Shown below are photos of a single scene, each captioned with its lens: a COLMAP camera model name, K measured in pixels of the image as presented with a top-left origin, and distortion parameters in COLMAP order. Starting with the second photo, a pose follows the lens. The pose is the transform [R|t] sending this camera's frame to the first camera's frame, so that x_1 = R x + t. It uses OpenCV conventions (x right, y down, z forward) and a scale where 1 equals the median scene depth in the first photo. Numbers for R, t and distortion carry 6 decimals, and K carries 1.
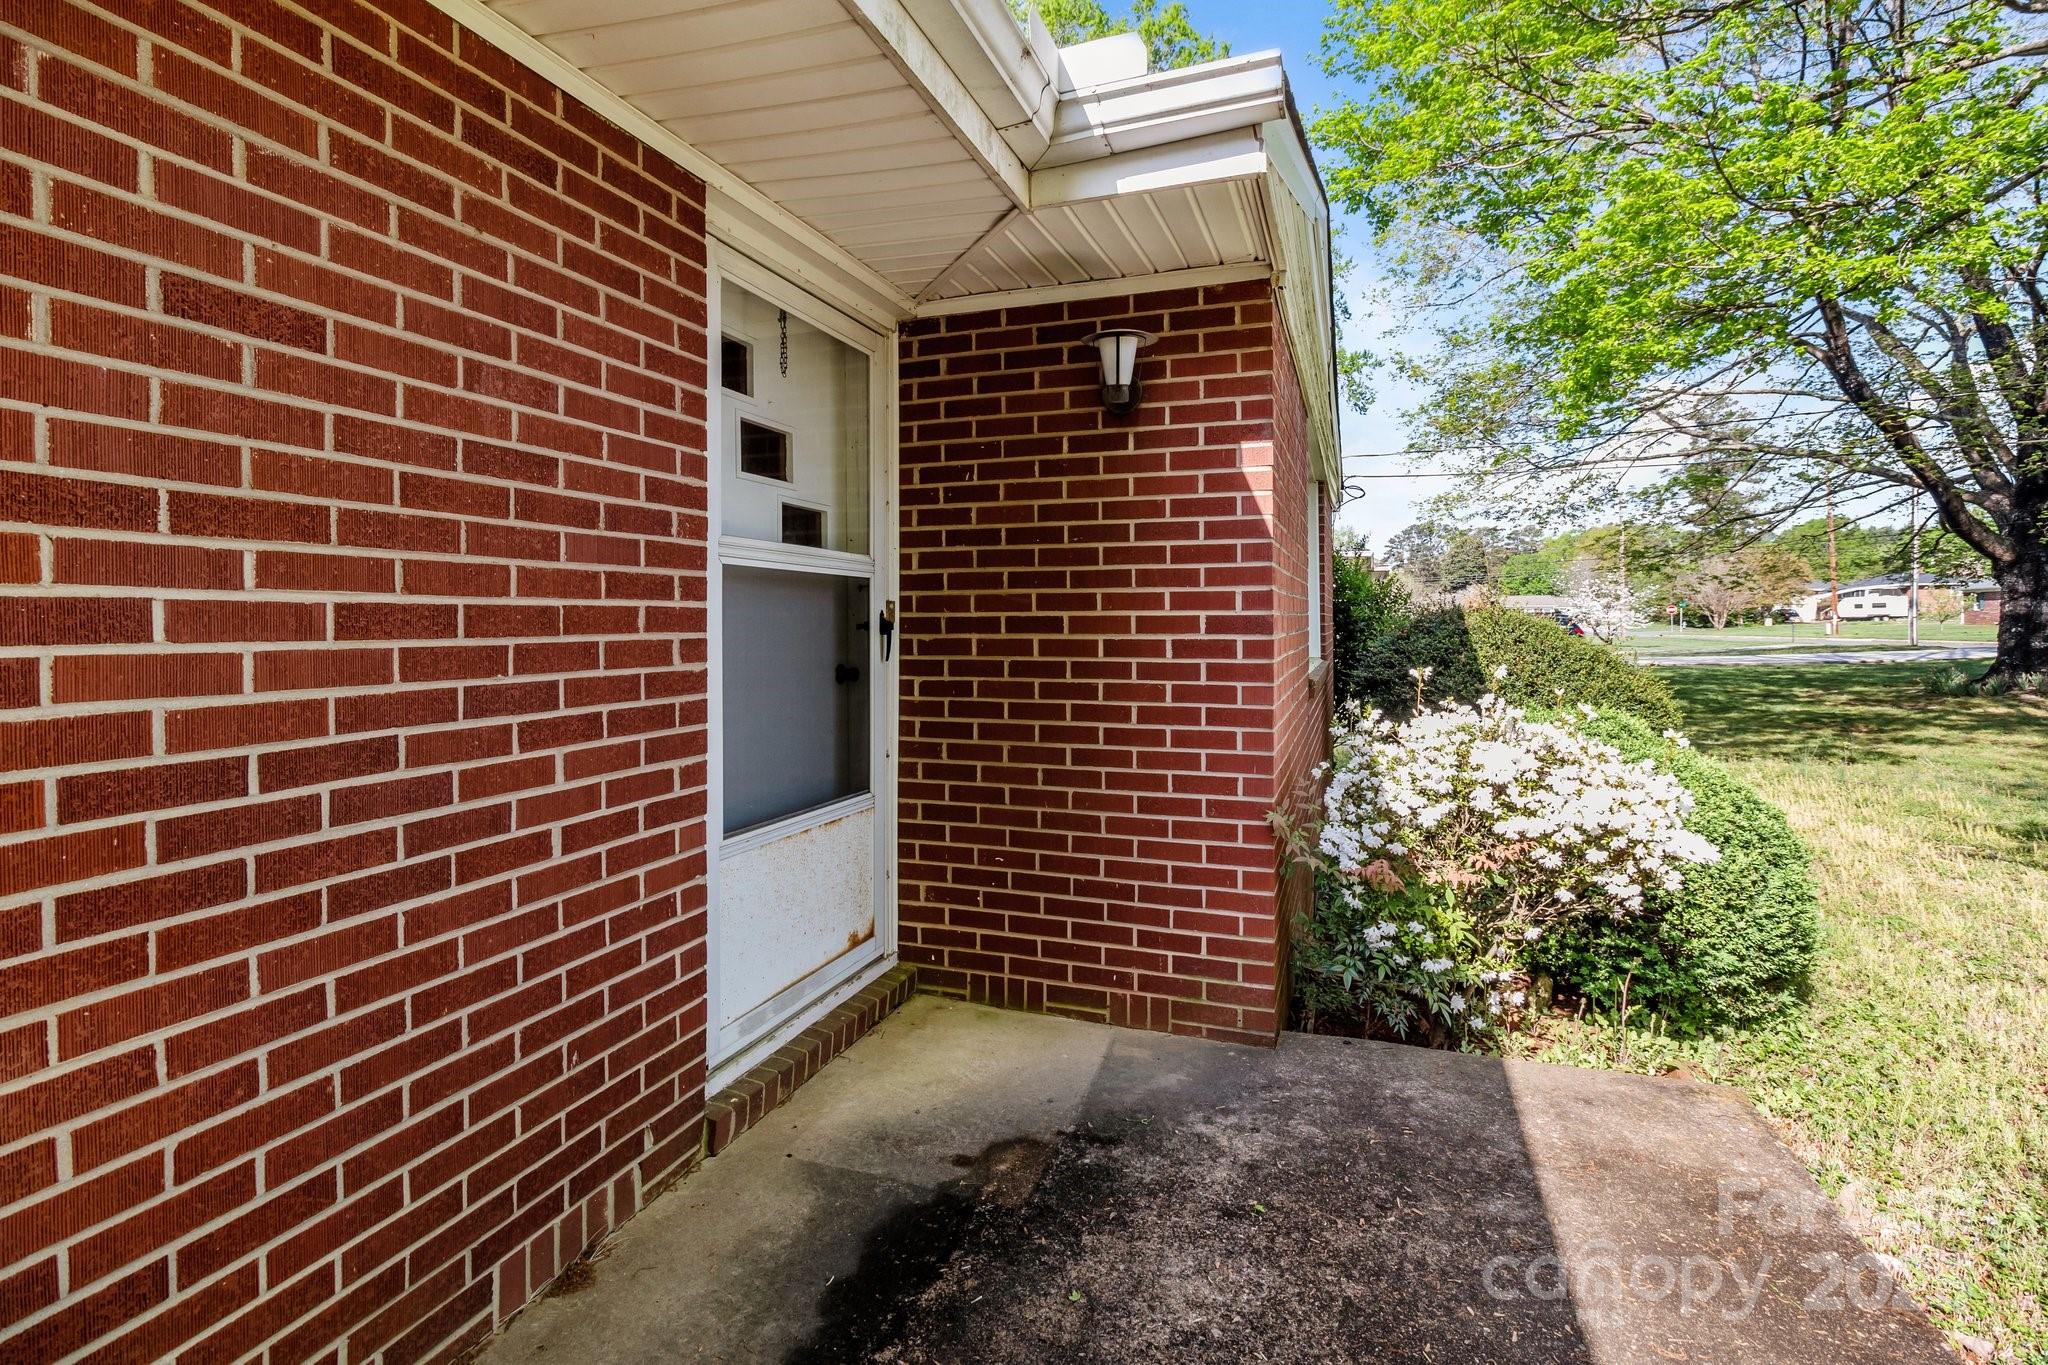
lens RADIAL K [[986.4, 0, 1009.0], [0, 986.4, 630.3], [0, 0, 1]] dist [-0.002669, 0.000790]
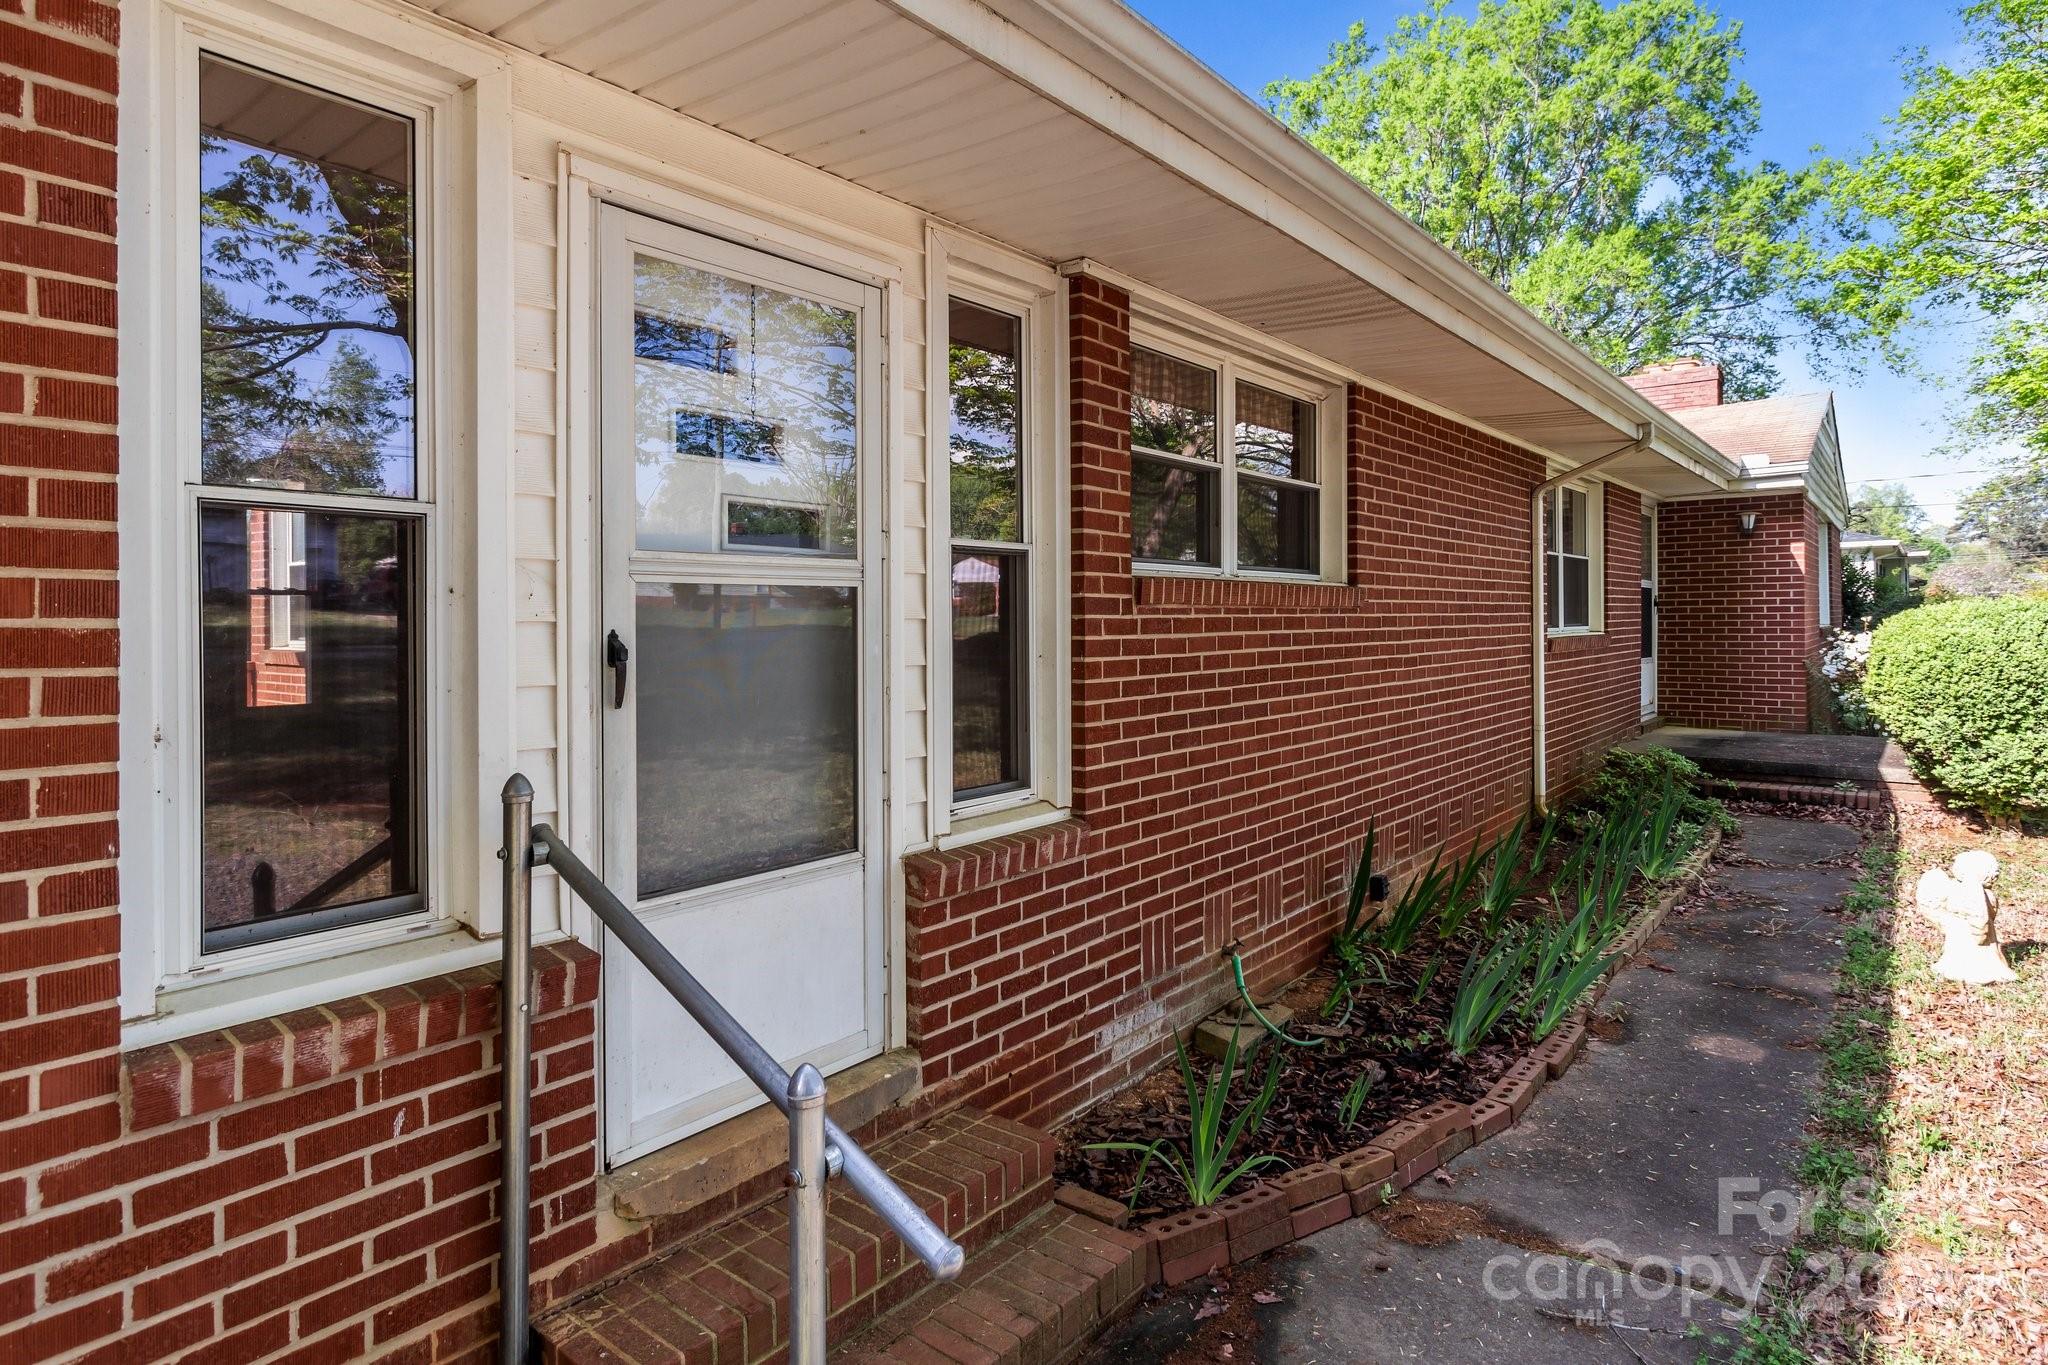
lens RADIAL K [[1130.4, 0, 1014.0], [0, 1130.4, 625.4], [0, 0, 1]] dist [0.000514, 0.000759]
pose [[0.945226, -0.004003, -0.326391, -0.935975], [0.003192, 0.999990, -0.003019, 0.073322], [0.326400, 0.001812, 0.945230, -3.225198]]
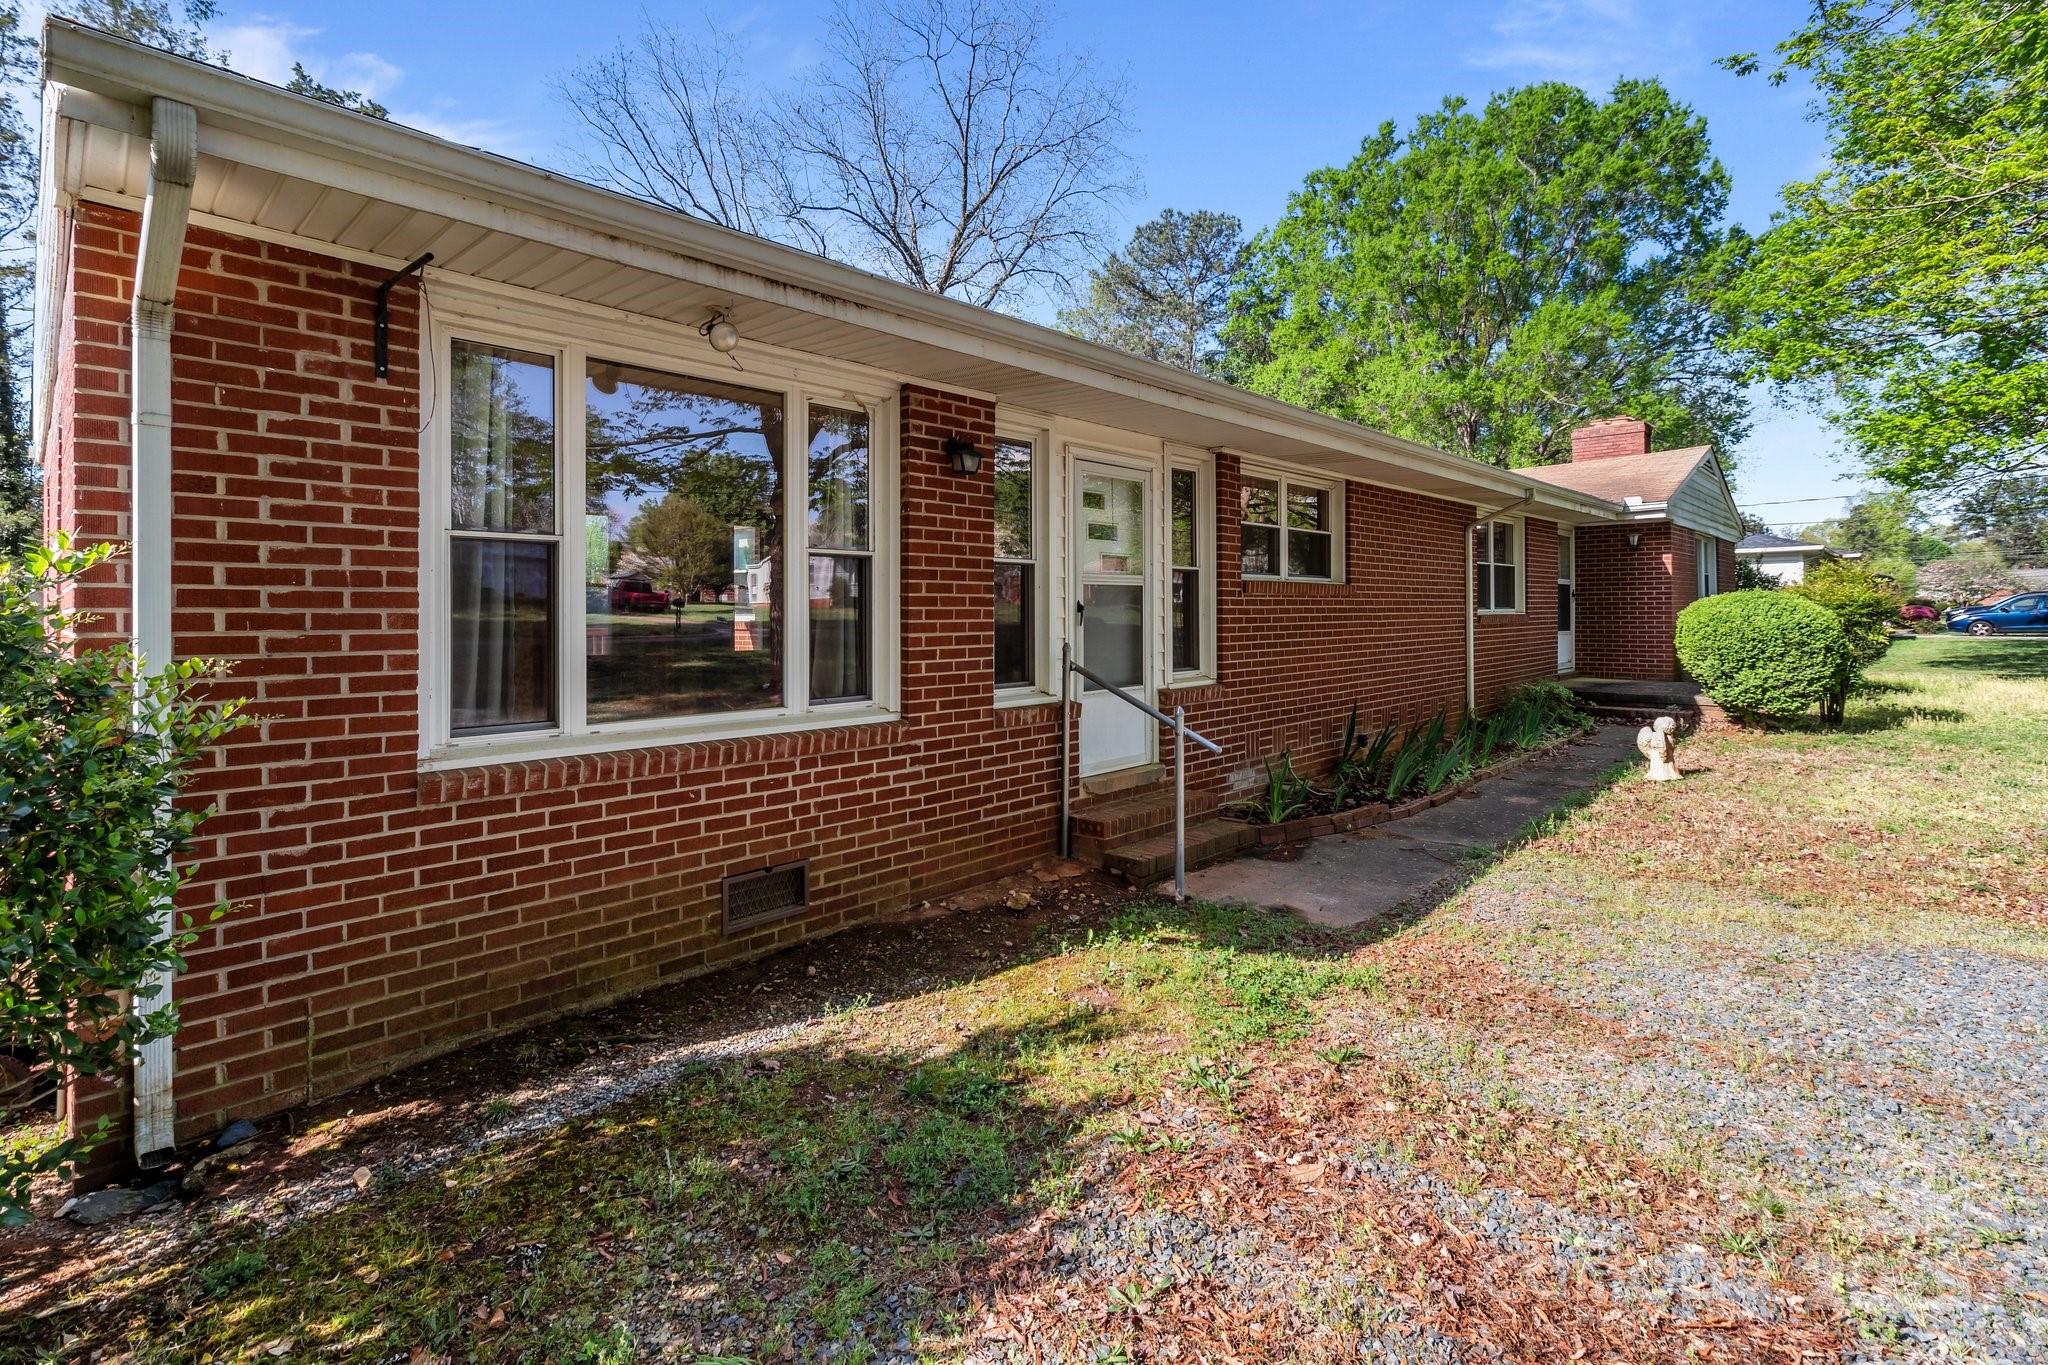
lens RADIAL K [[986.4, 0, 1021.5], [0, 986.4, 628.3], [0, 0, 1]] dist [-0.002669, 0.000790]
pose [[0.921352, -0.001924, -0.388725, -0.761539], [0.004695, 0.999970, 0.006178, 0.118378], [0.388702, -0.007518, 0.921333, -4.532436]]
